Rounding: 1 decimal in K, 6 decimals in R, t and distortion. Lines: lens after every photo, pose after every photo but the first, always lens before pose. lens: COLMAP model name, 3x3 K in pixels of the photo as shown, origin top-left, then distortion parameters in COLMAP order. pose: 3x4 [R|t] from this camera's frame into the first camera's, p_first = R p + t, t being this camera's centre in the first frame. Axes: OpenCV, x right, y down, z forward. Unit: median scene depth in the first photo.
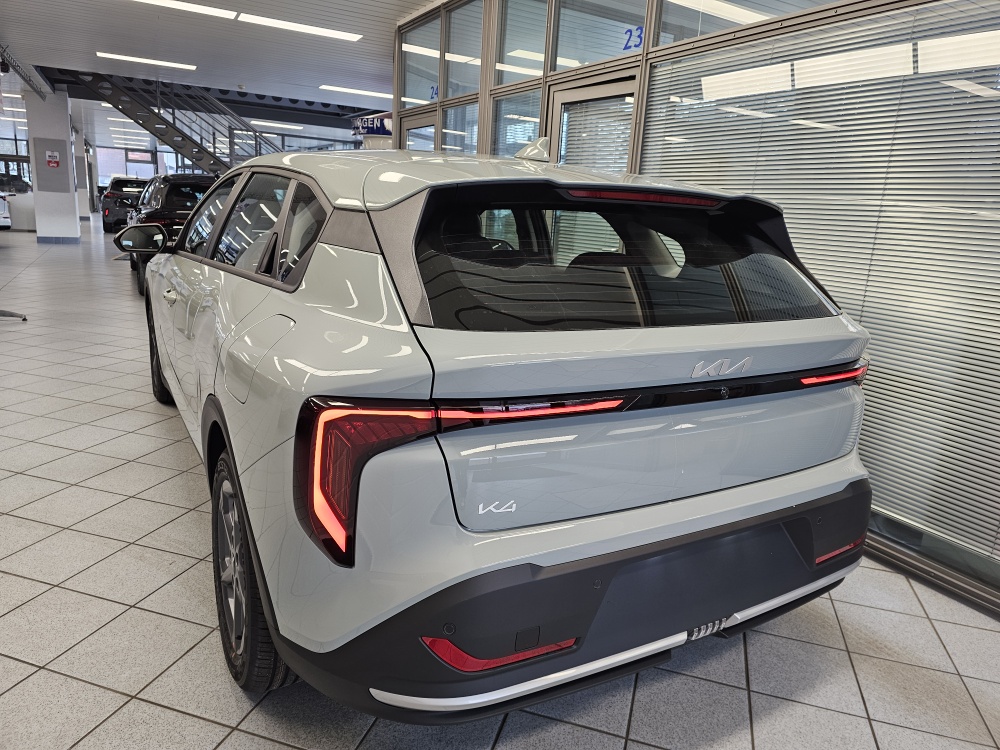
lens RADIAL K [[682.6, 0, 502.1], [0, 682.6, 368.5], [0, 0, 1]] dist [0.010808, 0.000243]
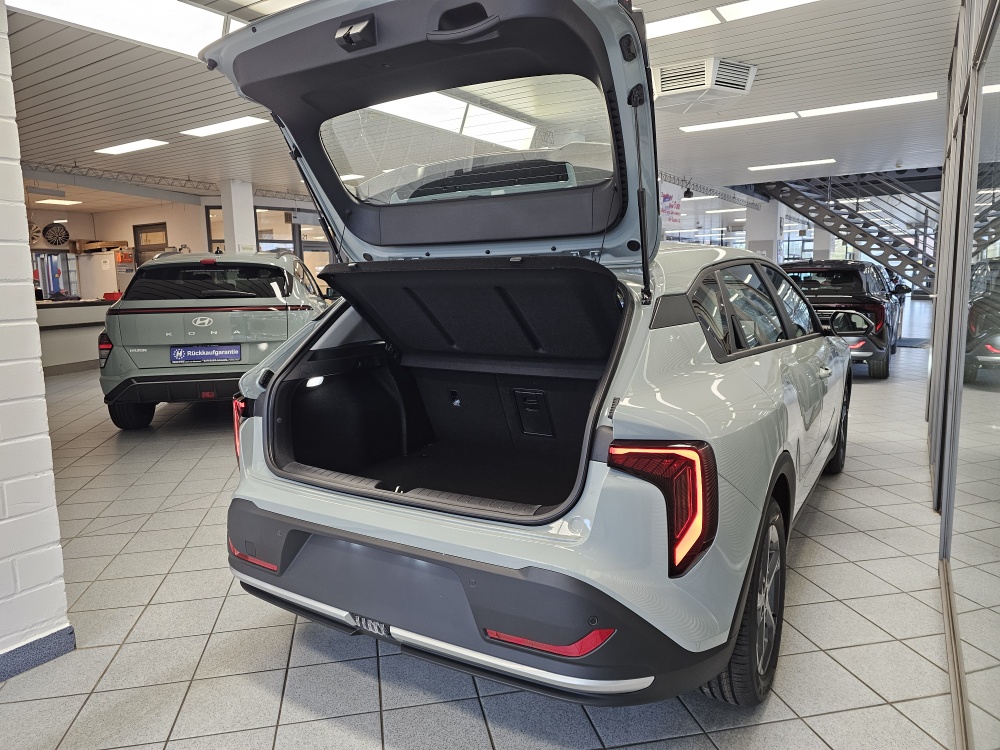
lens RADIAL K [[682.6, 0, 502.1], [0, 682.6, 368.5], [0, 0, 1]] dist [0.010808, 0.000243]
pose [[0.487836, 0.050663, -0.871464, 0.198533], [-0.155070, 0.987466, -0.029400, -0.008993], [0.859051, 0.149481, 0.489577, 0.075272]]
